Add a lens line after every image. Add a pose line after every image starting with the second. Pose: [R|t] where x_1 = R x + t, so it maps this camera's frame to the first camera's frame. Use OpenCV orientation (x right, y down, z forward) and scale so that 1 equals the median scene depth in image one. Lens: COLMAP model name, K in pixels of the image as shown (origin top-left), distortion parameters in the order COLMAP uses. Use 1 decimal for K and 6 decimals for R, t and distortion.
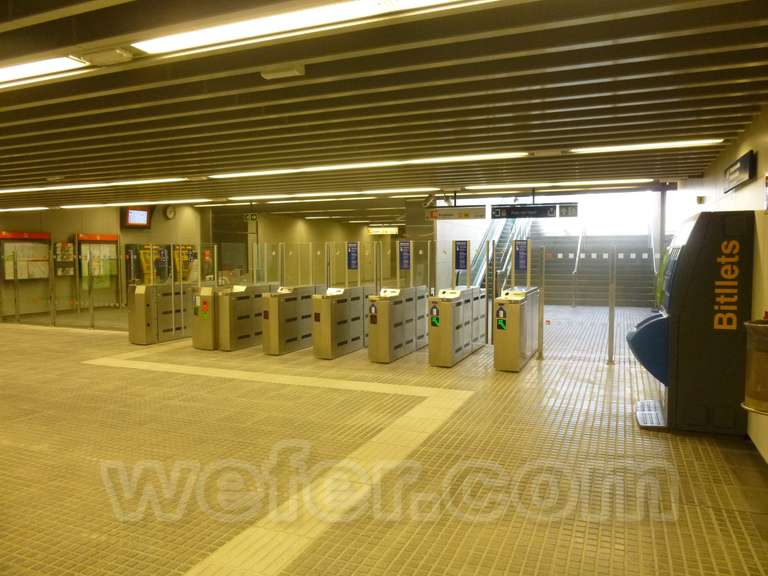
lens RADIAL K [[579.9, 0, 384.0], [0, 579.9, 288.0], [0, 0, 1]] dist [-0.006133, 0.001345]
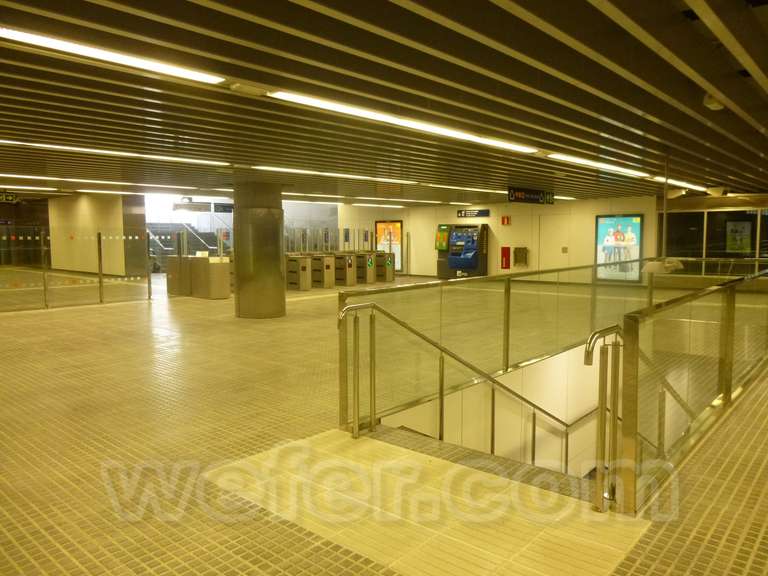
lens RADIAL K [[579.9, 0, 384.0], [0, 579.9, 288.0], [0, 0, 1]] dist [-0.006133, 0.001345]
pose [[0.188319, -0.076921, 0.979091, -1.228742], [0.052248, 0.996301, 0.068223, -0.001661], [-0.980717, 0.038308, 0.191641, 0.281187]]
